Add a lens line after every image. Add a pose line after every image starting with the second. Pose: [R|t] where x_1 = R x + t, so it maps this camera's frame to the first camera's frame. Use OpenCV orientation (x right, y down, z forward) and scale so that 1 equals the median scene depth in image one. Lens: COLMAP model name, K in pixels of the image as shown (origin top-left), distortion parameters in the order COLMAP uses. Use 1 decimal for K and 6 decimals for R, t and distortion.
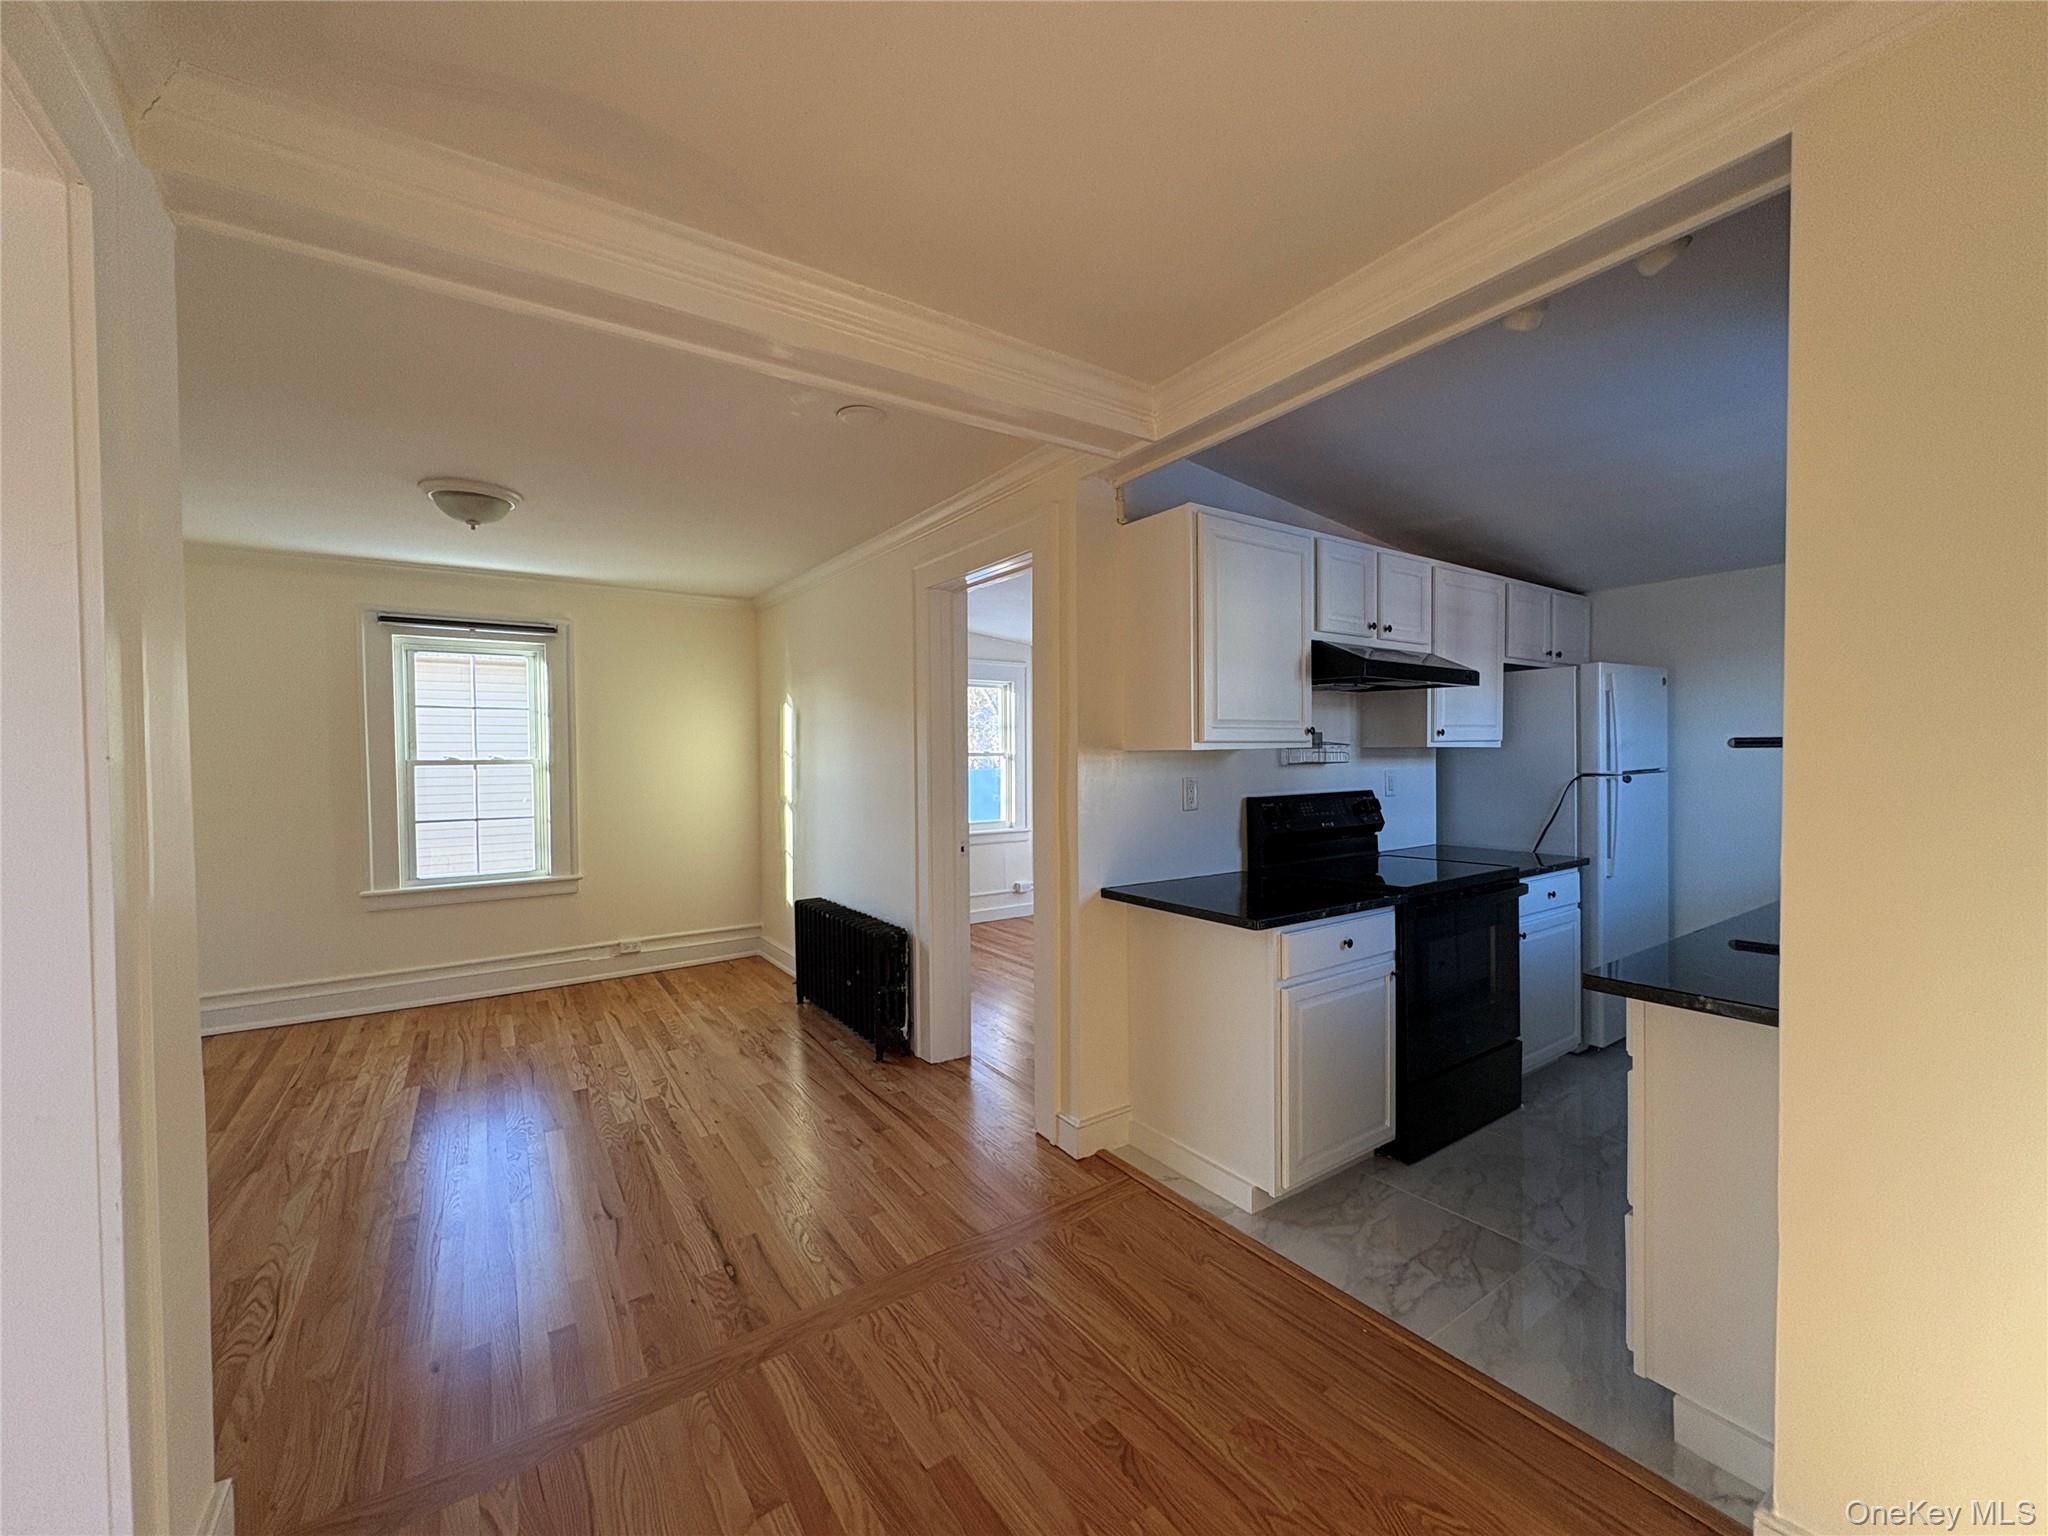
lens RADIAL K [[816.6, 0, 1035.0], [0, 816.6, 766.9], [0, 0, 1]] dist [-0.001726, 0.000133]
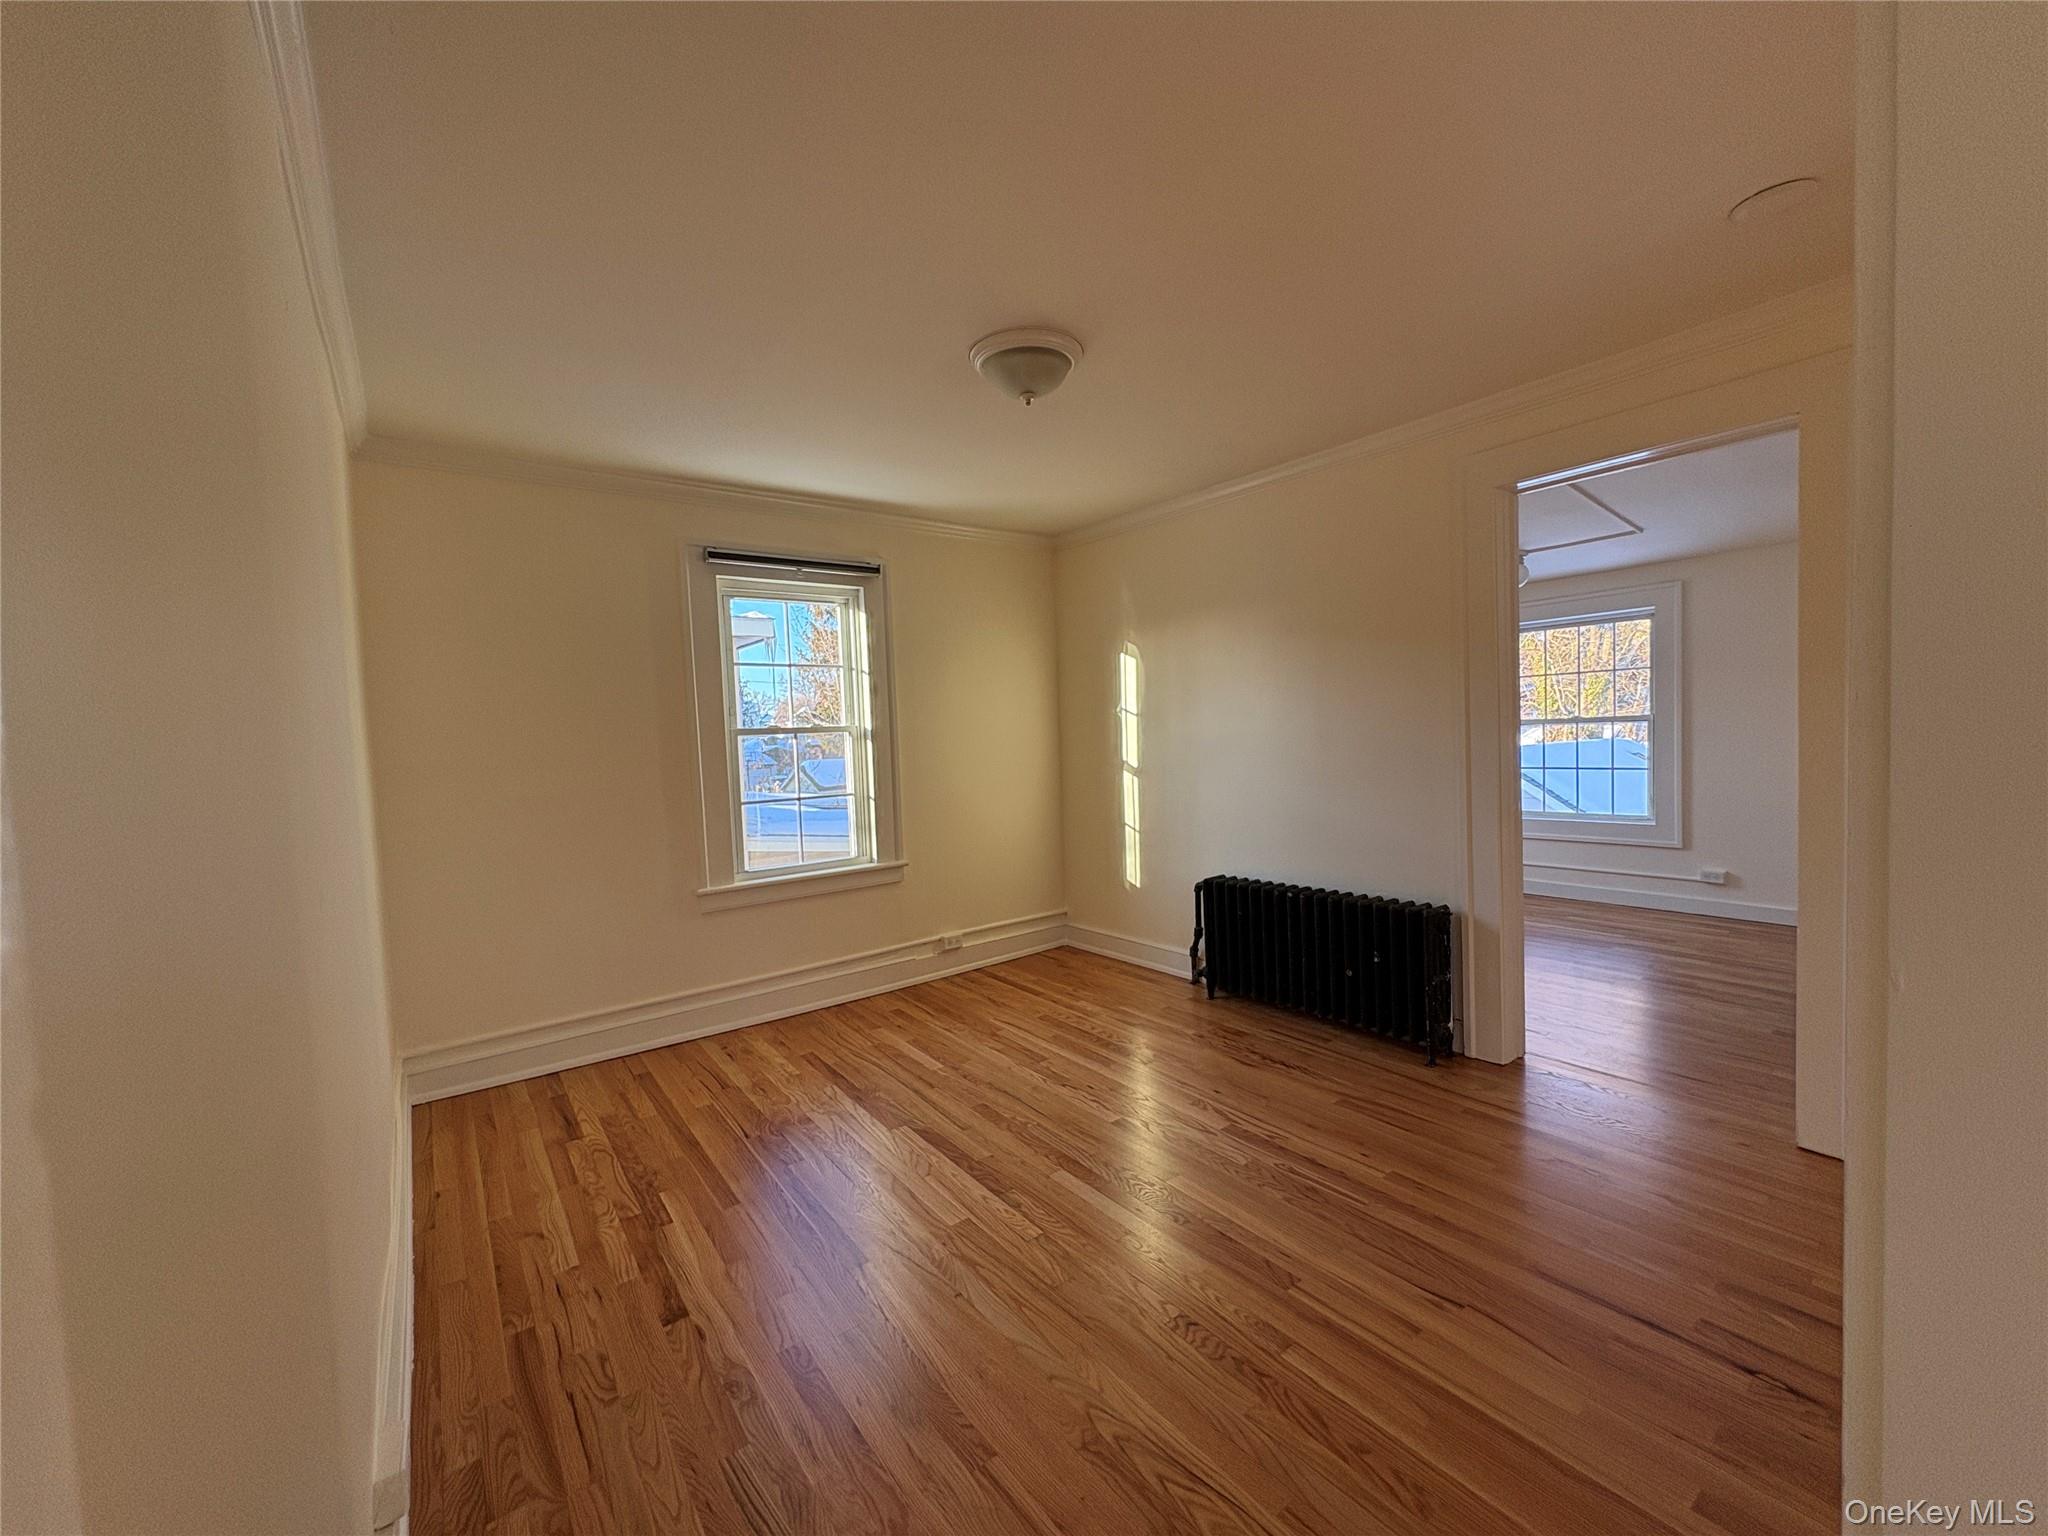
lens RADIAL K [[816.6, 0, 1033.6], [0, 816.6, 772.5], [0, 0, 1]] dist [-0.001726, 0.000133]
pose [[0.998439, -0.034180, 0.044164, -0.459863], [0.032704, 0.998896, 0.033733, 0.016123], [-0.045268, -0.032236, 0.998455, 0.146870]]
